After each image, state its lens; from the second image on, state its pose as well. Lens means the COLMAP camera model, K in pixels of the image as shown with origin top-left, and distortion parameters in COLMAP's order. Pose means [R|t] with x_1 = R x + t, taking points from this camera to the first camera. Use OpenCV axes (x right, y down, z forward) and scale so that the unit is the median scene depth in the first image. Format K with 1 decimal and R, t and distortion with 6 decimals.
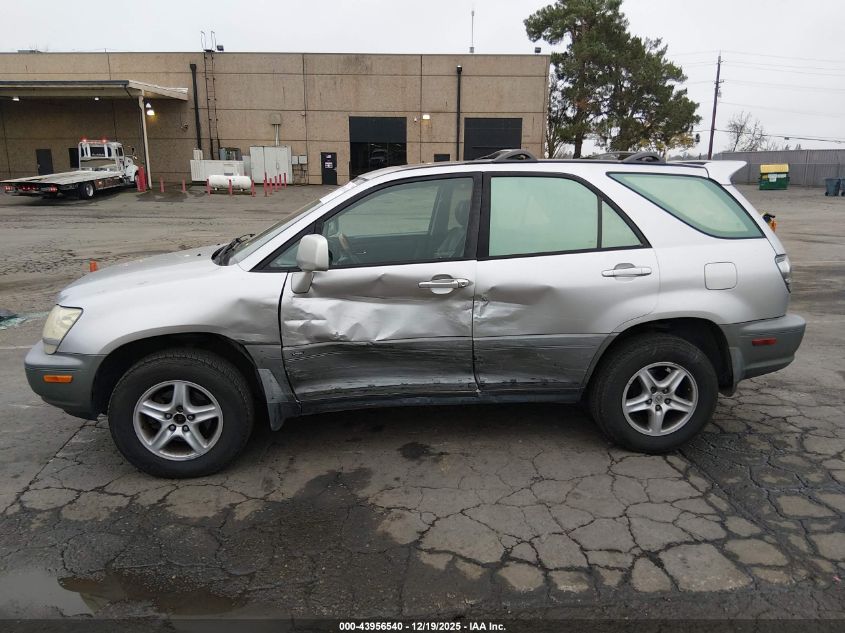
lens RADIAL K [[643.1, 0, 422.4], [0, 643.1, 317.7], [0, 0, 1]] dist [0.029240, -0.027387]
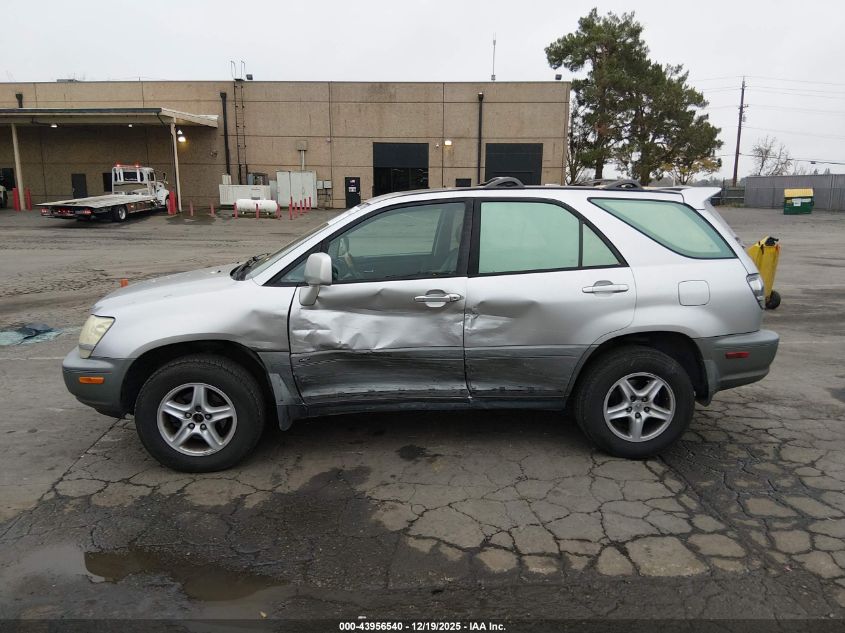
lens RADIAL K [[643.1, 0, 421.6], [0, 643.1, 316.8], [0, 0, 1]] dist [0.029240, -0.027387]
pose [[0.999283, 0.007882, -0.037042, 0.045373], [-0.009239, 0.999287, -0.036617, 0.018890], [0.036727, 0.036933, 0.998643, -0.094909]]
